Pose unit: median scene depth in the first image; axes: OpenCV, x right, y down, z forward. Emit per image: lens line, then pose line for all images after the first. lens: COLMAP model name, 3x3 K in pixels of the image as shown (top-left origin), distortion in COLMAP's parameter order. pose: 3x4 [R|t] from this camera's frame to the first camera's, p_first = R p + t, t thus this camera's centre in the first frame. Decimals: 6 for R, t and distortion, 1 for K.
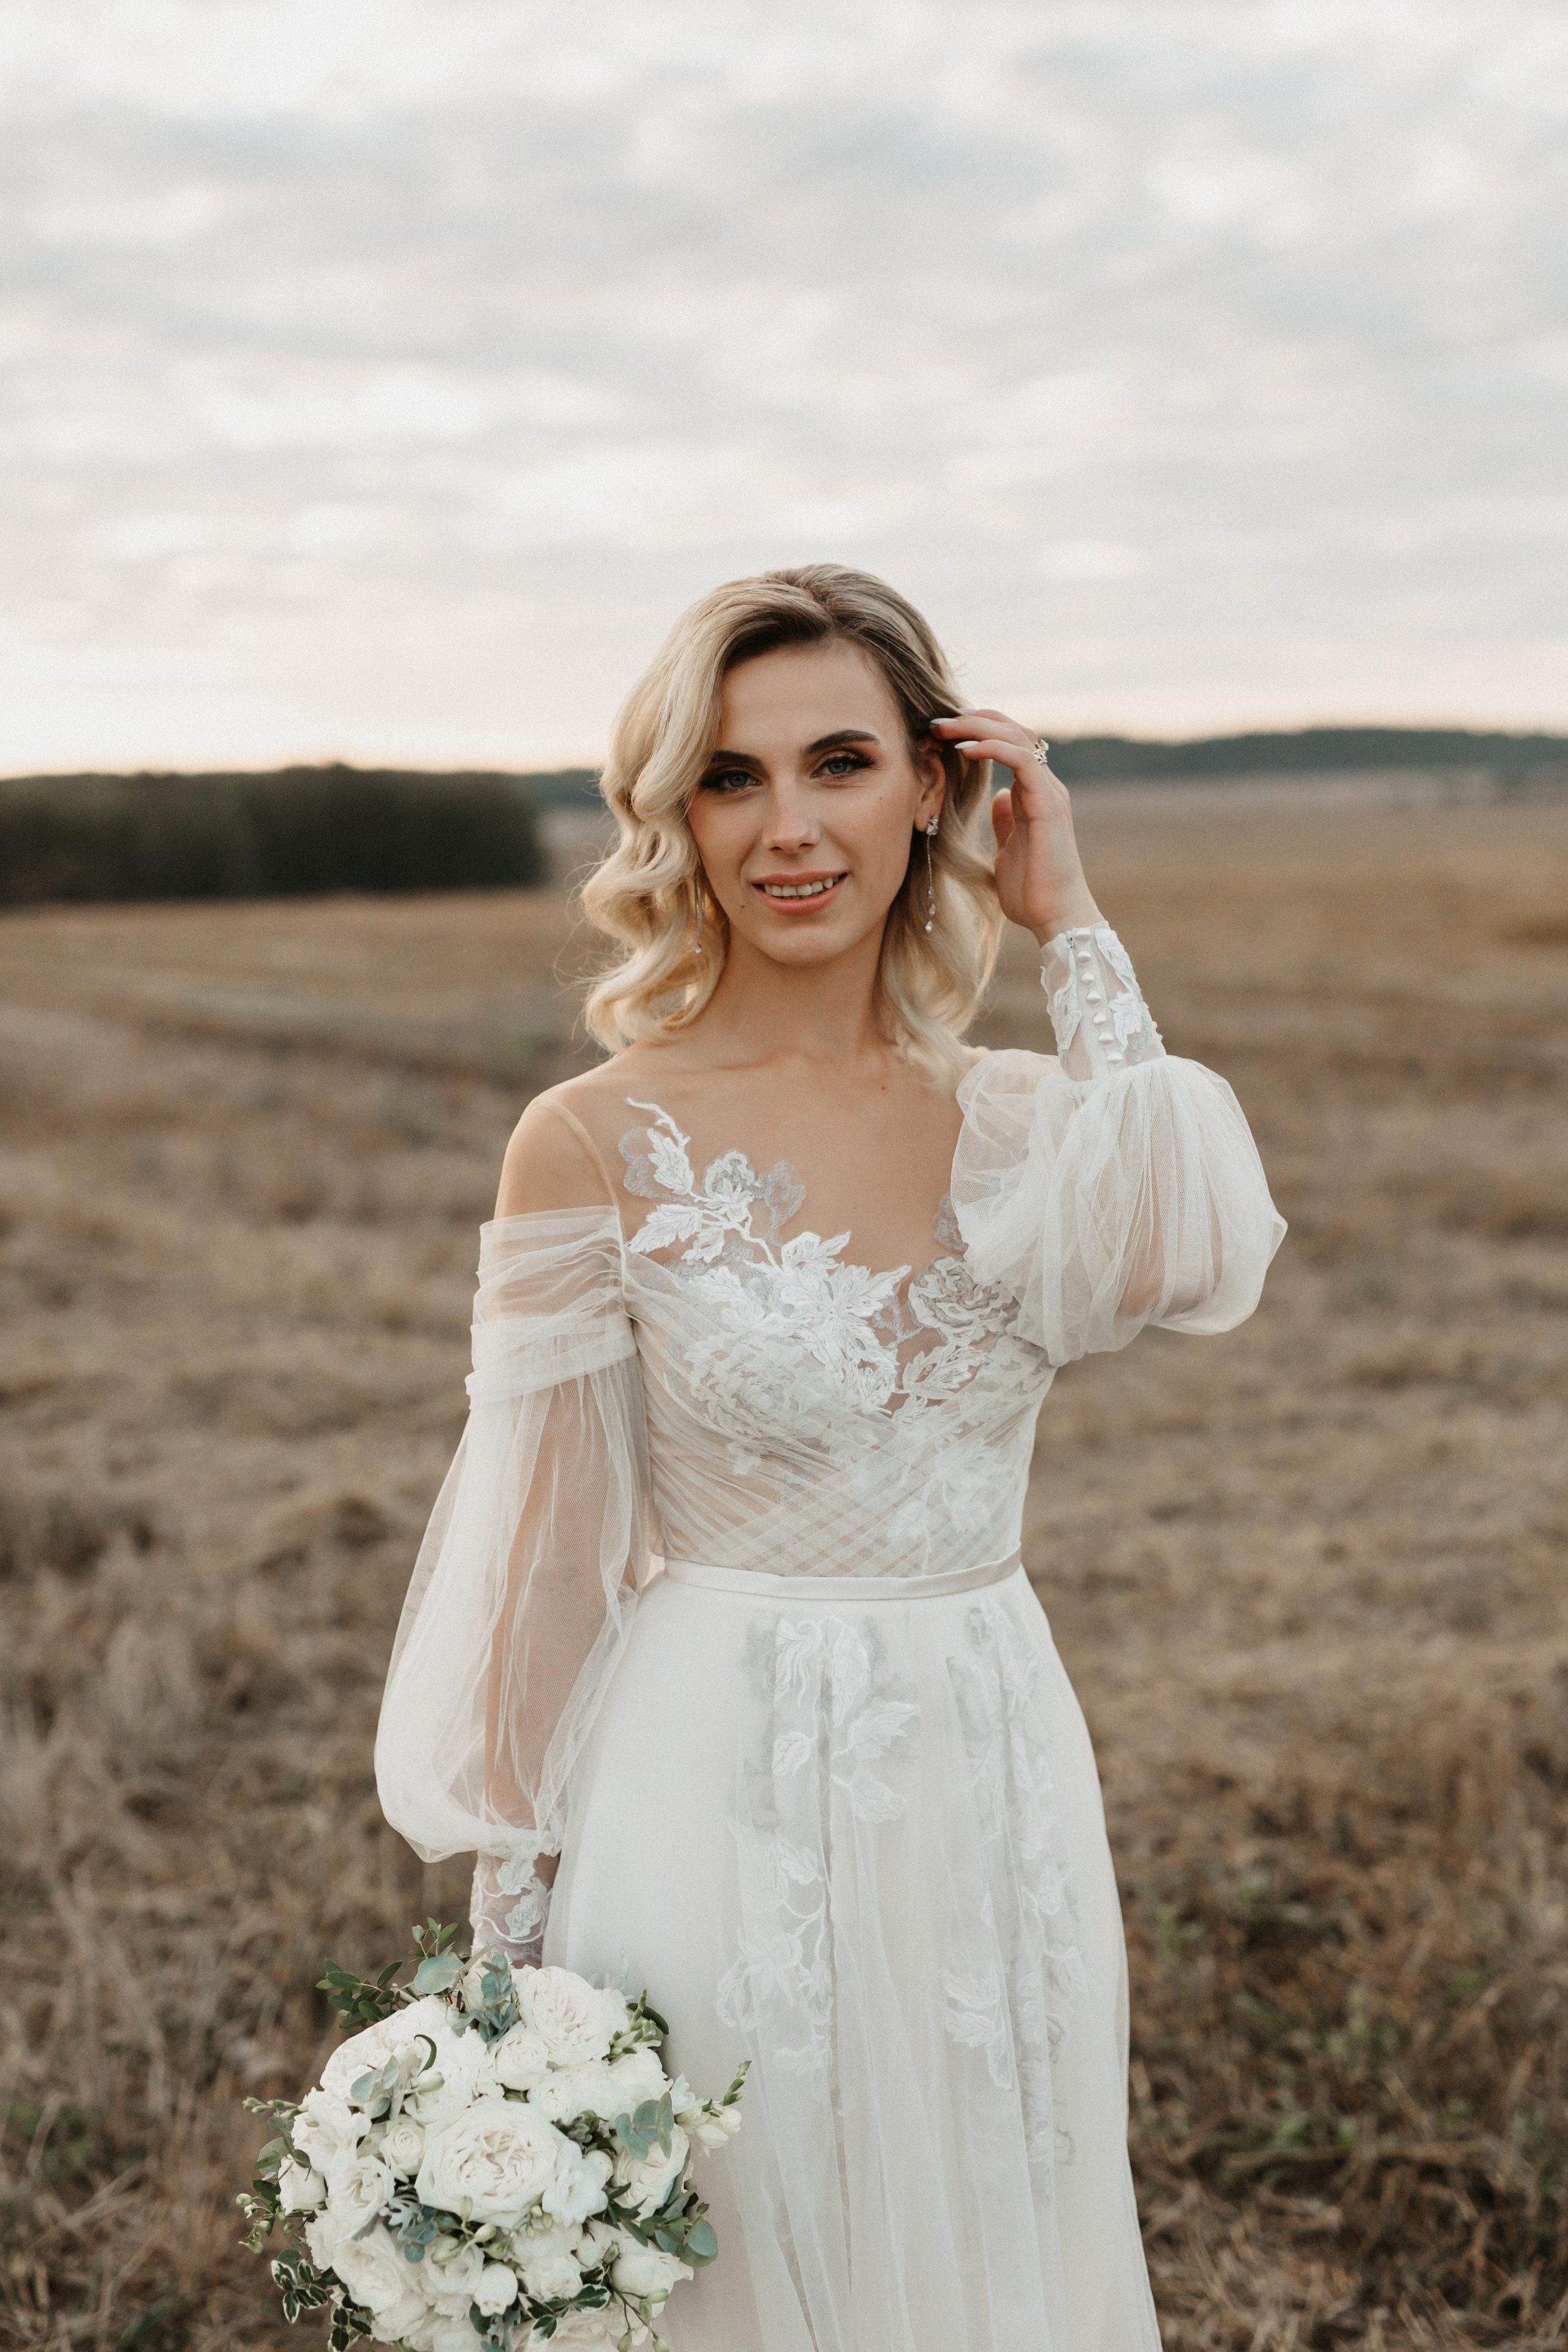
lens RADIAL K [[3552.0, 0, 784.0], [0, 3552.0, 1176.0], [0, 0, 1]] dist [0.005861, 0.061590]
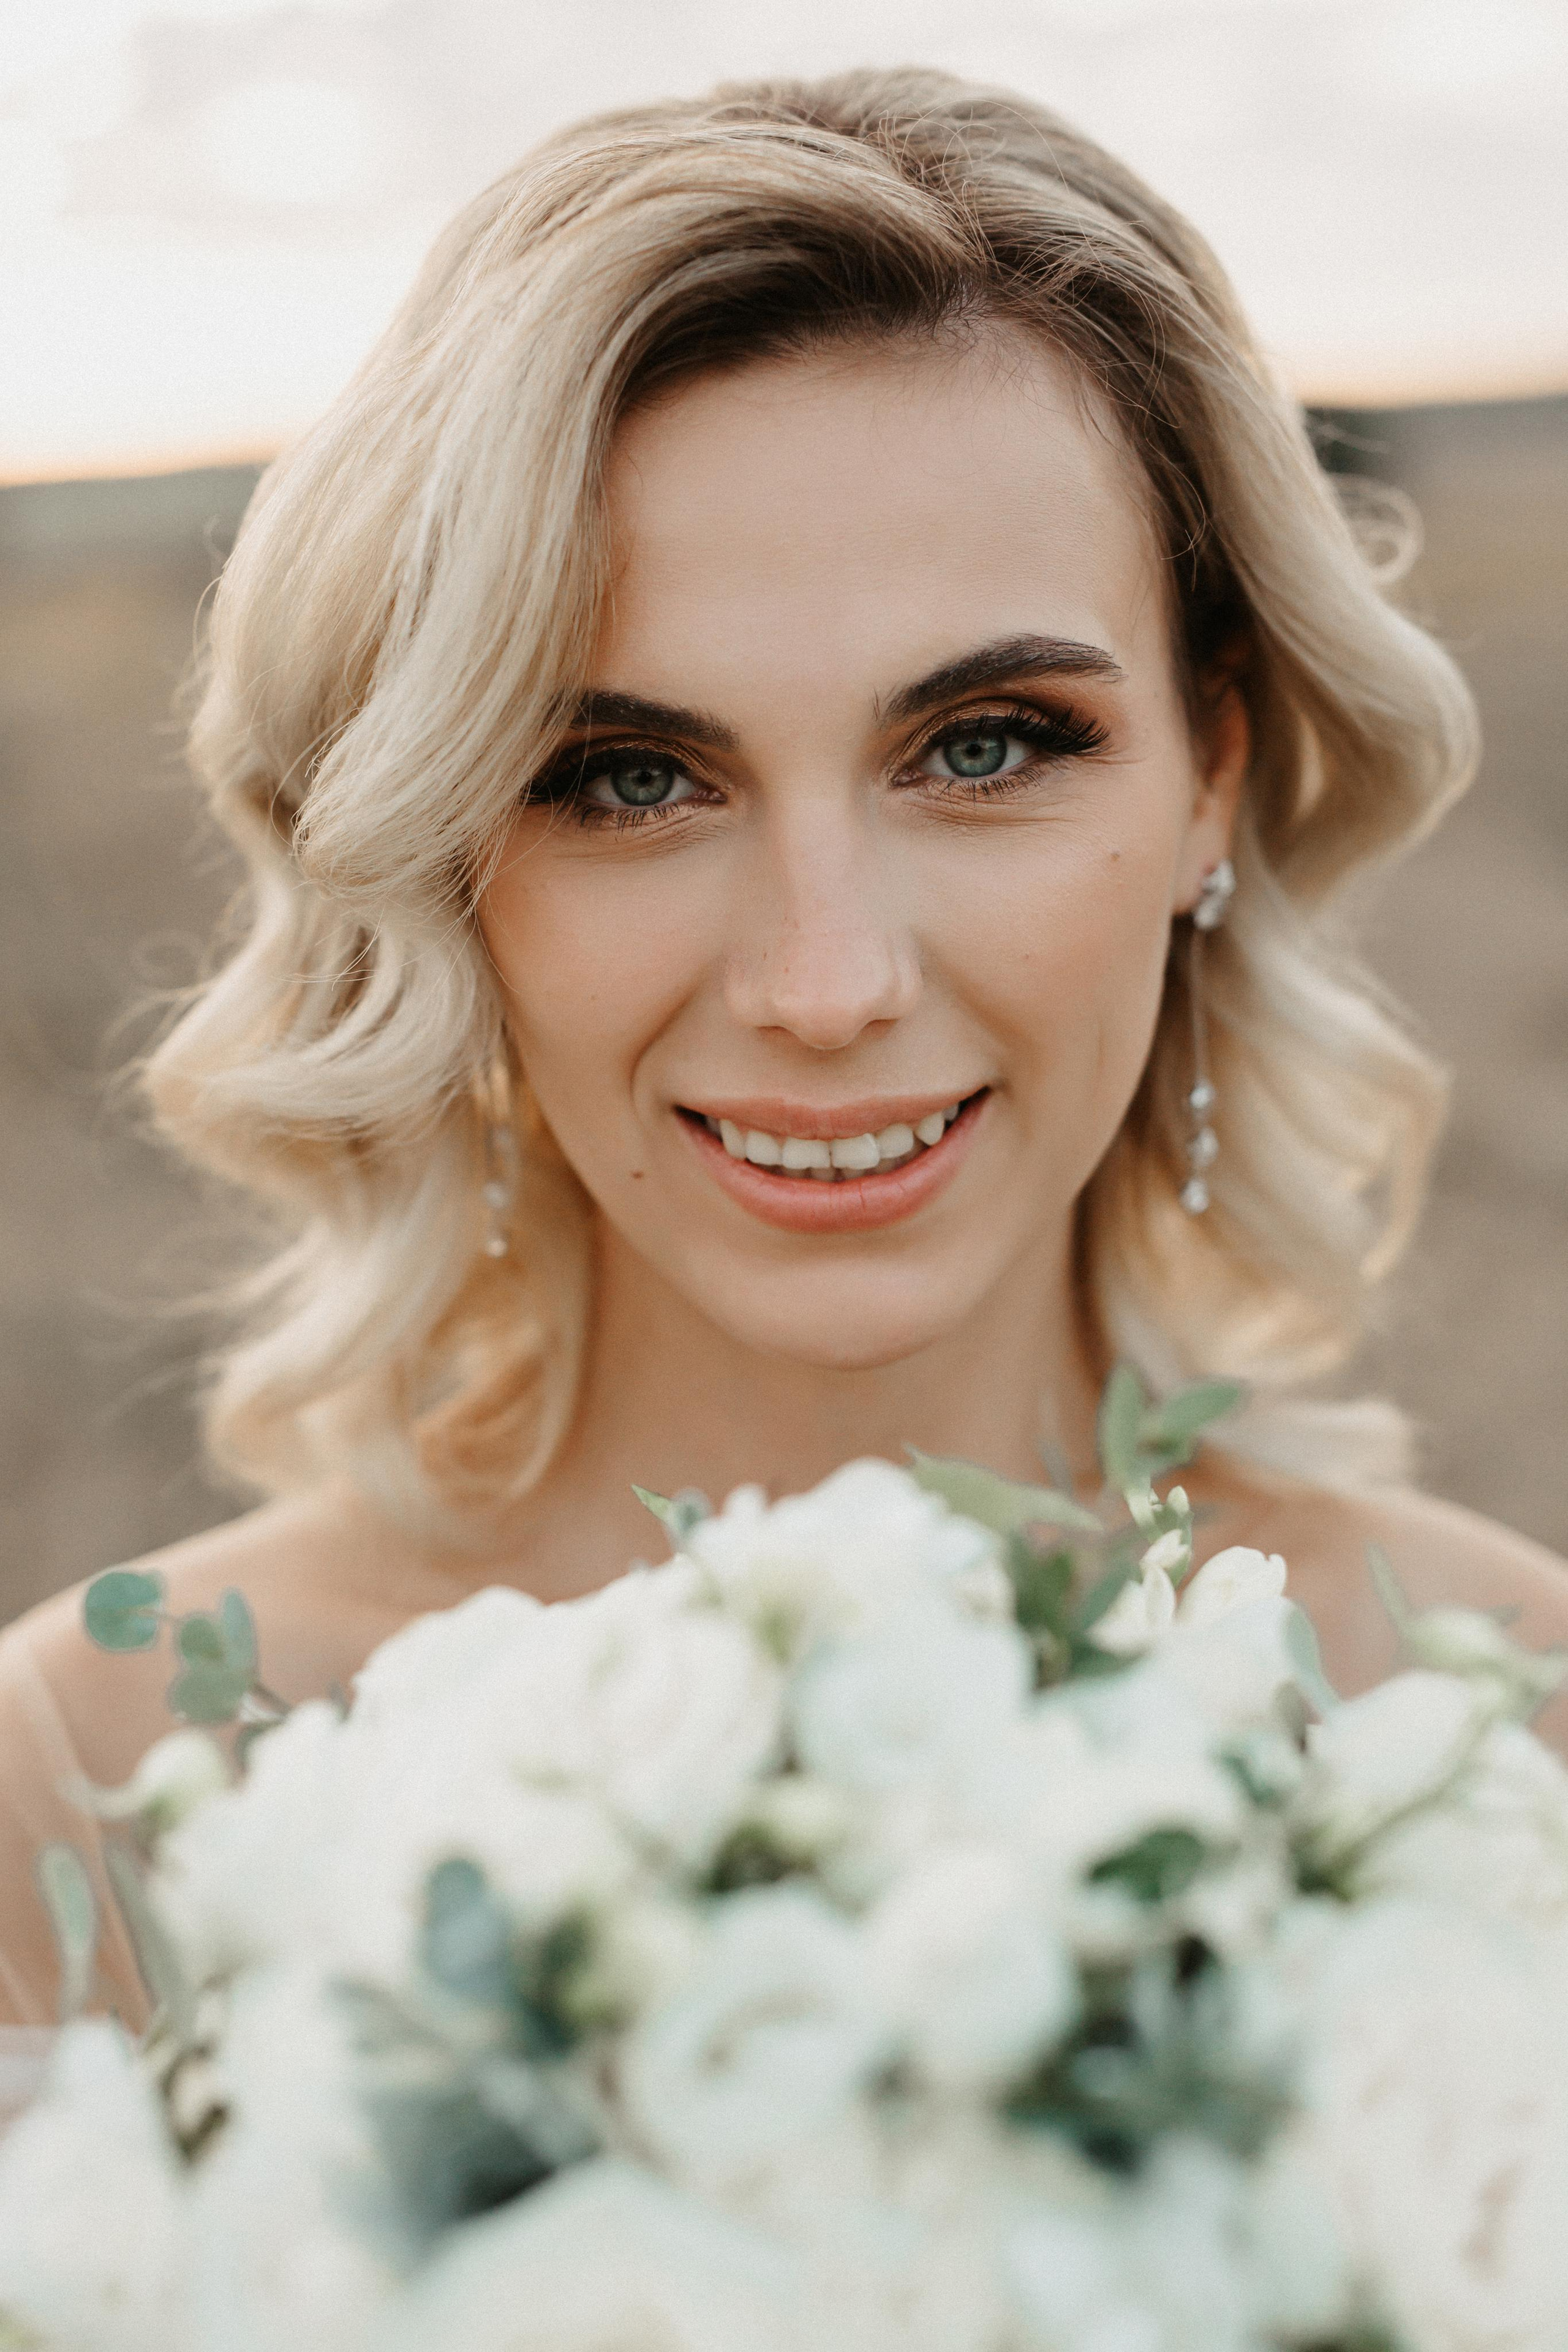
lens RADIAL K [[3684.9, 0, 784.0], [0, 3684.9, 1176.0], [0, 0, 1]] dist [-0.001200, 0.089048]
pose [[0.994468, 0.017791, 0.103523, -0.032166], [-0.028828, 0.993936, 0.106116, -0.108579], [-0.101008, -0.108513, 0.988950, 0.665878]]
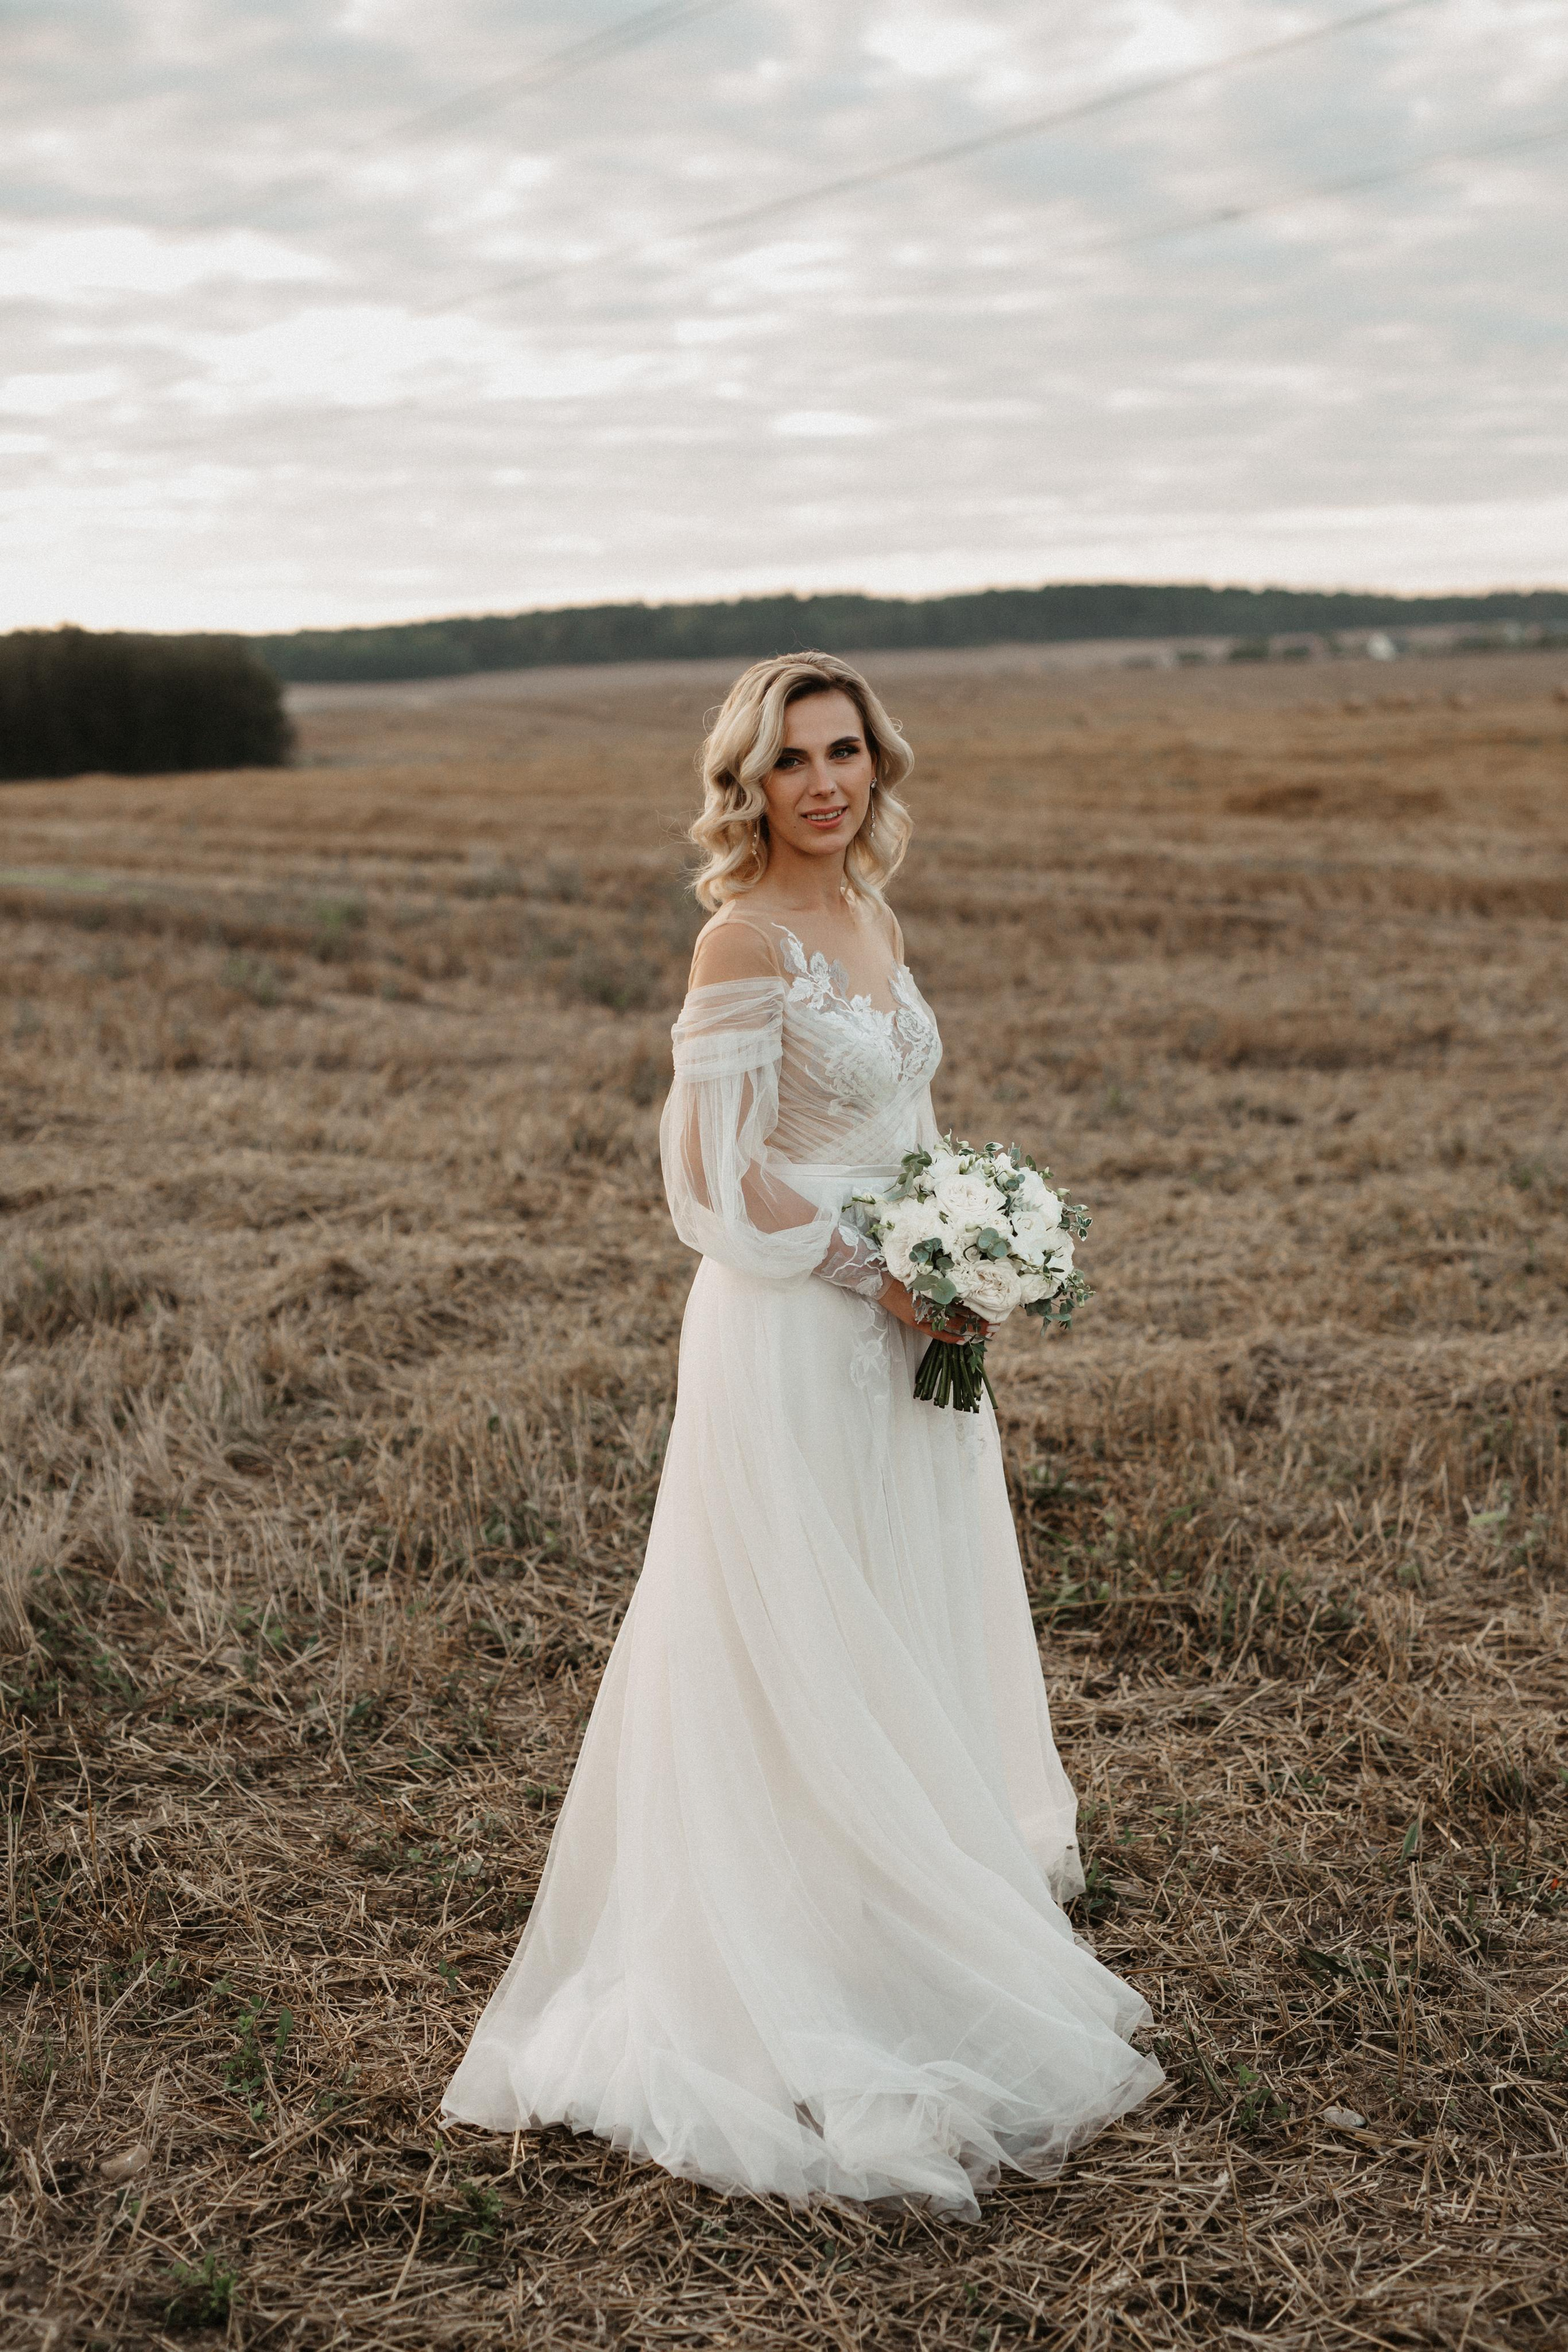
lens RADIAL K [[3613.9, 0, 787.5], [0, 3613.9, 1122.5], [0, 0, 1]] dist [0.000345, -0.001757]
pose [[0.997187, -0.017933, 0.072780, -0.160681], [0.016438, 0.999642, 0.021089, 0.046684], [-0.073132, -0.019833, 0.997125, -0.991282]]
